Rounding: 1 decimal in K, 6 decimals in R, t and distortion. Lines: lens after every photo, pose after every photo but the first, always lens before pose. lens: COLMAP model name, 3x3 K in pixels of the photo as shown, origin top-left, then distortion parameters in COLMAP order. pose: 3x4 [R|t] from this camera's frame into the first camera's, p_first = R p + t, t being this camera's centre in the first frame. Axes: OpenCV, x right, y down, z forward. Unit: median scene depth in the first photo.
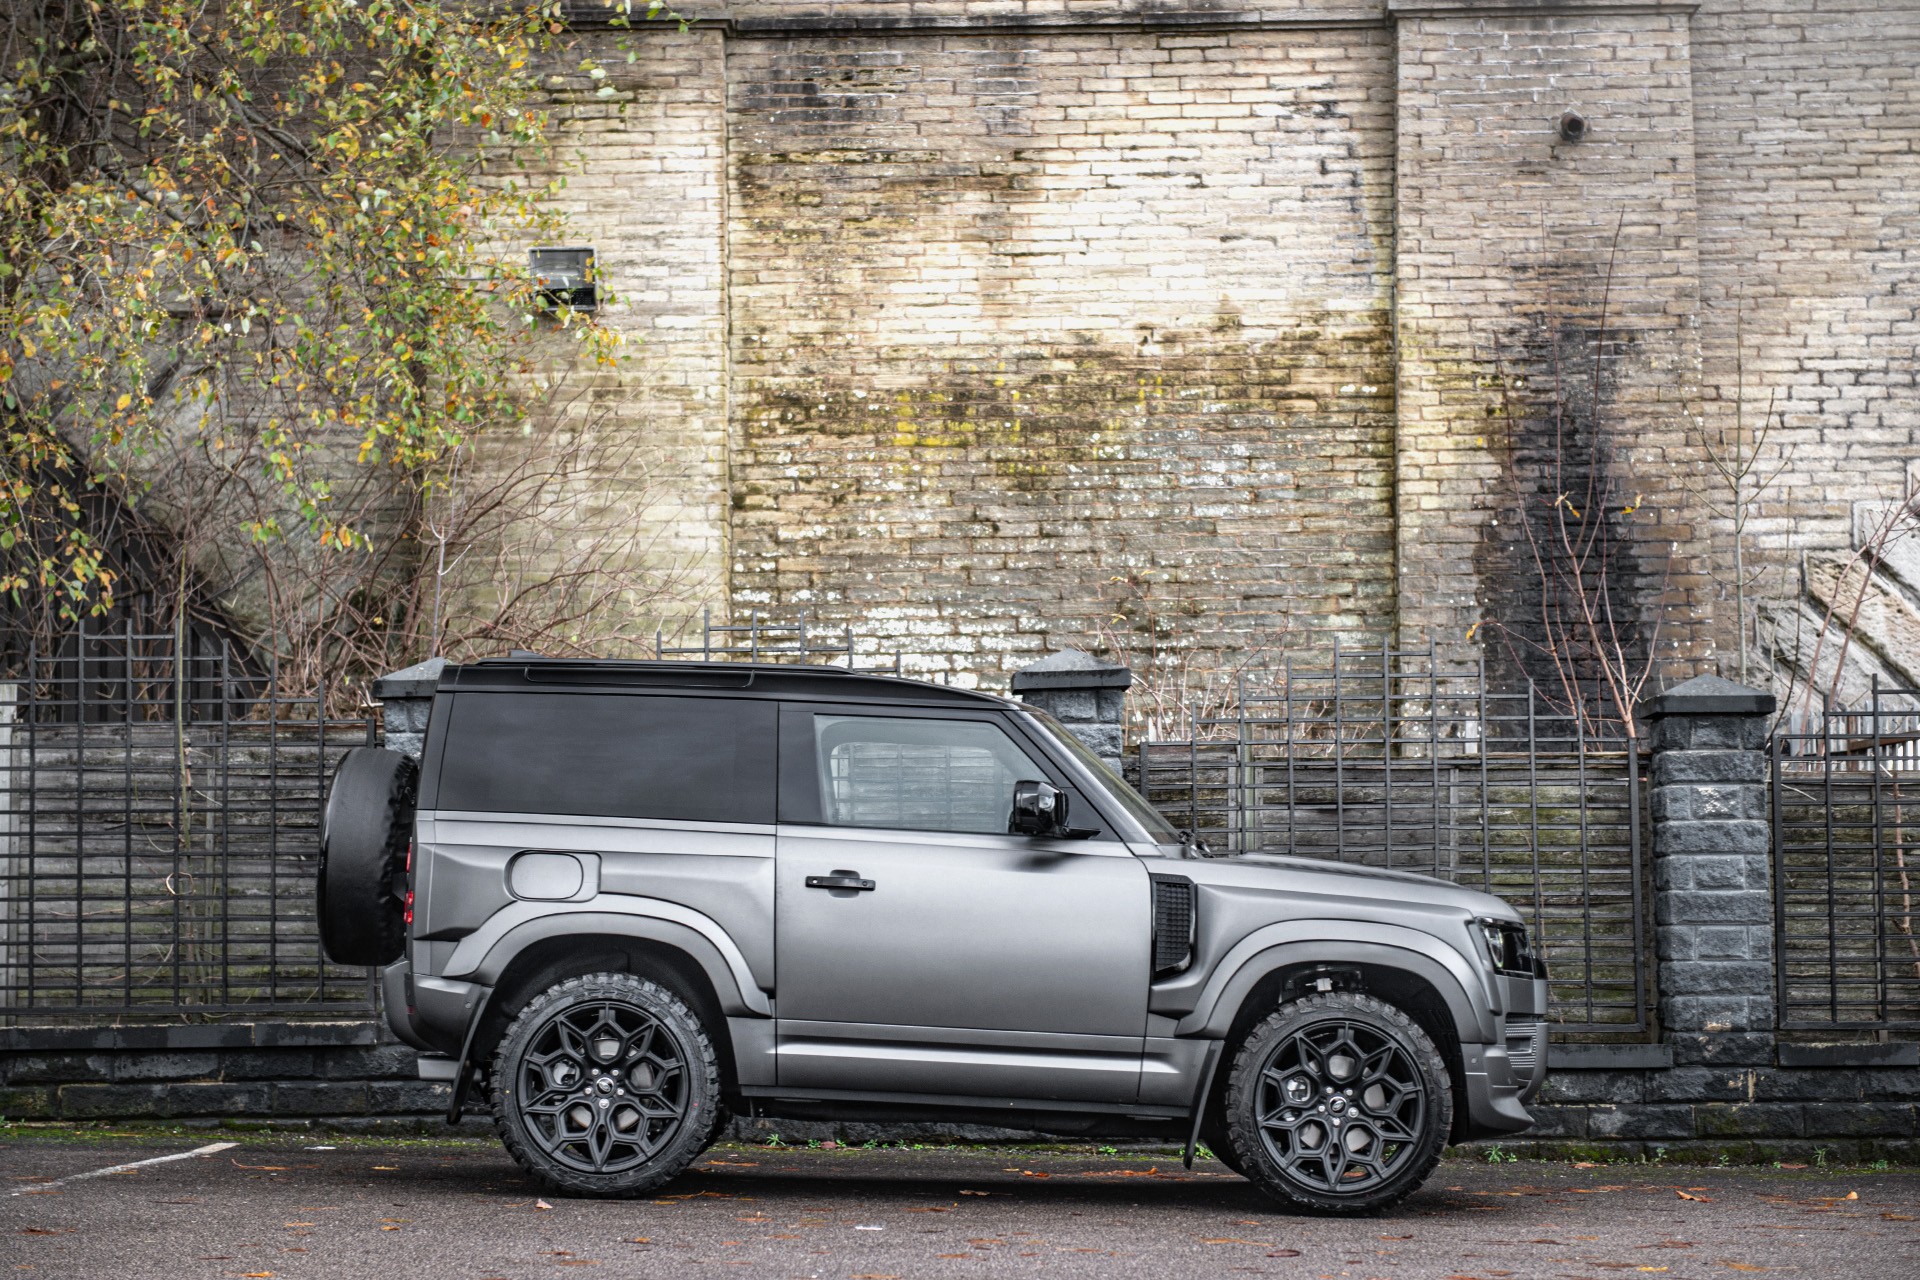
lens RADIAL K [[3771.0, 0, 960.0], [0, 3771.0, 640.0], [0, 0, 1]] dist [0.063730, -0.031386]
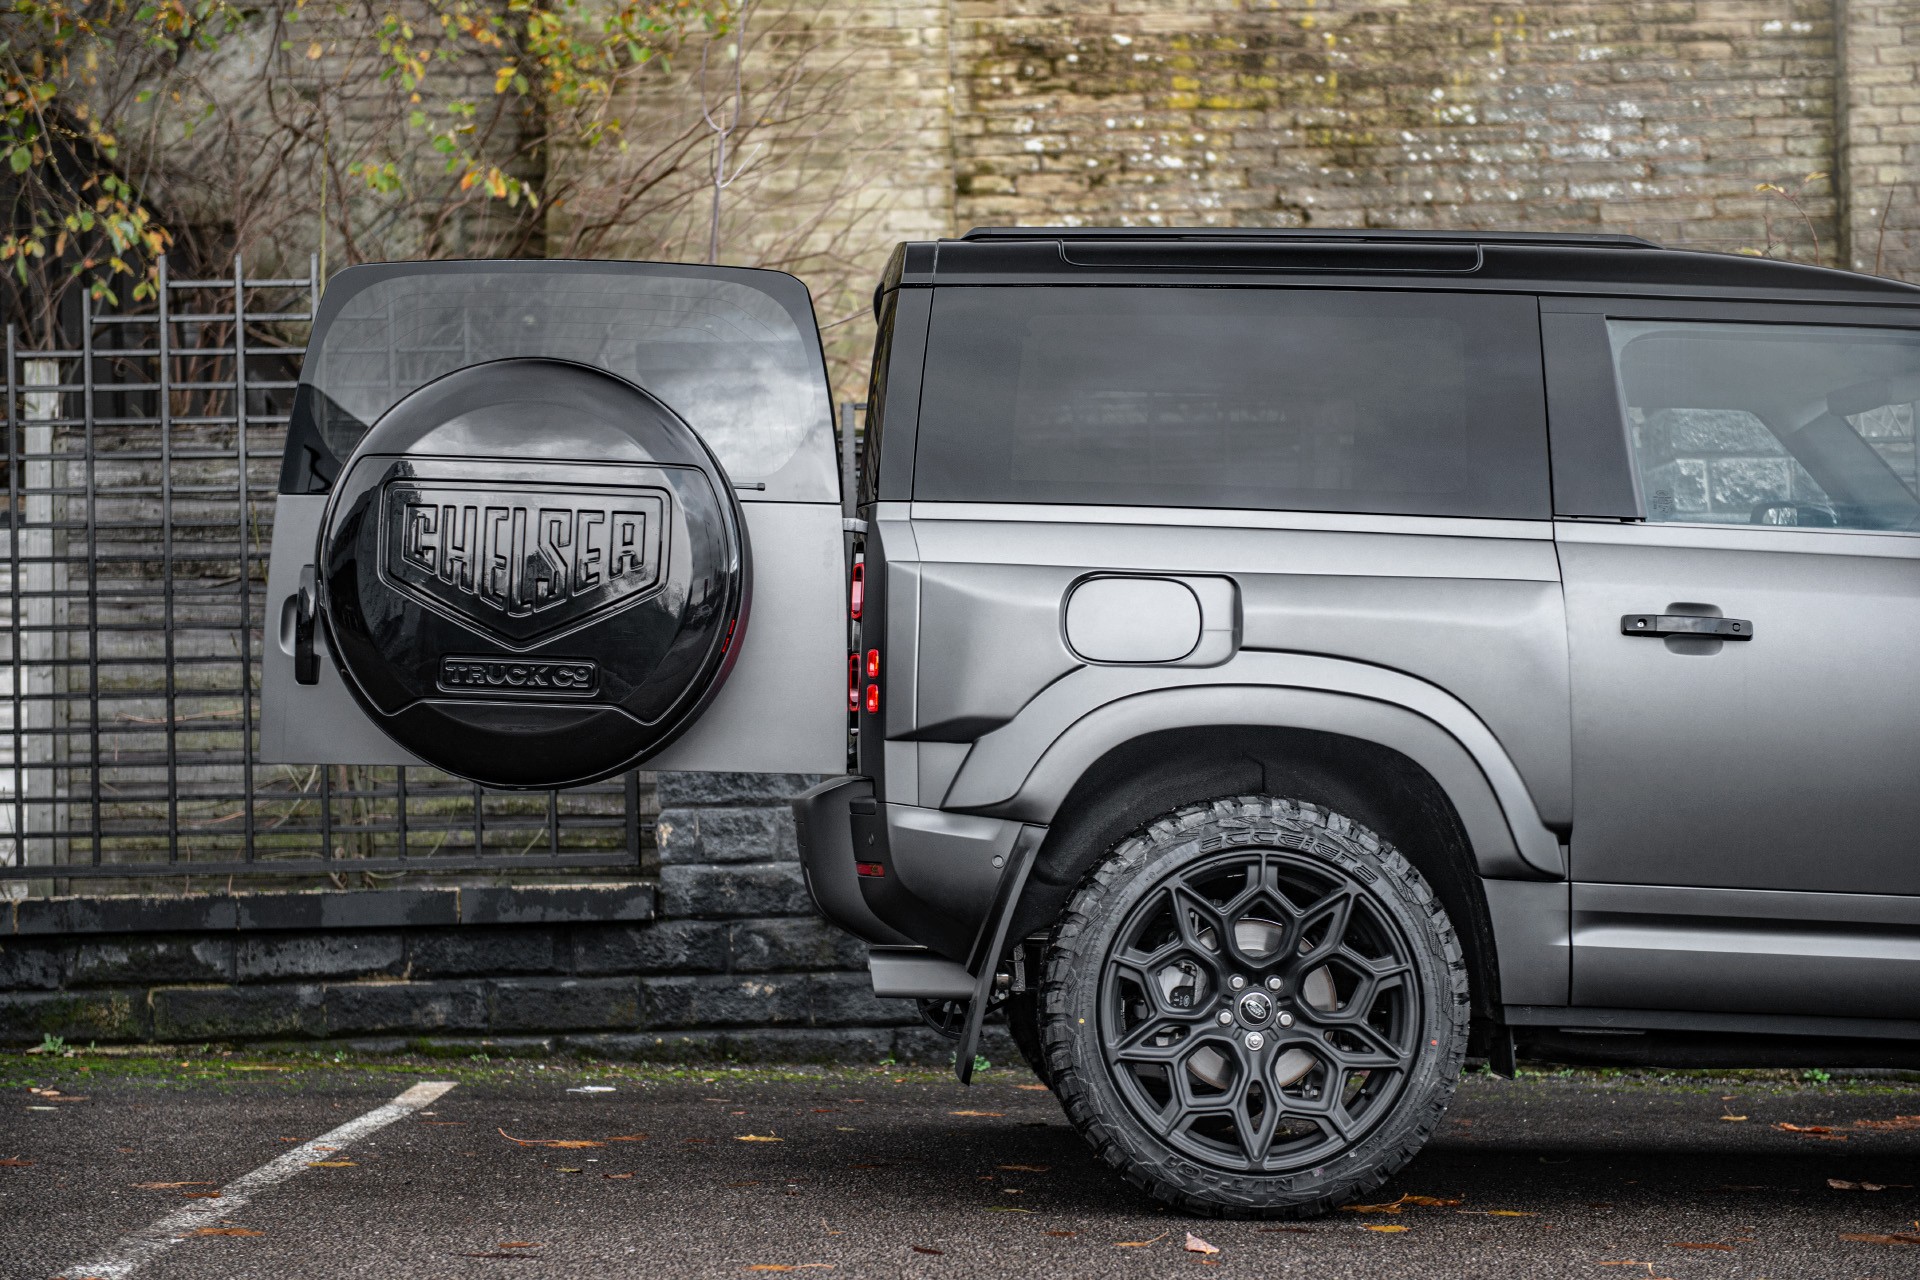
lens RADIAL K [[3719.7, 0, 961.8], [0, 3719.7, 672.0], [0, 0, 1]] dist [0.115986, -0.115912]
pose [[0.999663, -0.008475, 0.024525, -0.078651], [0.007226, 0.998693, 0.050594, 0.023071], [-0.024921, -0.050399, 0.998418, 0.252564]]
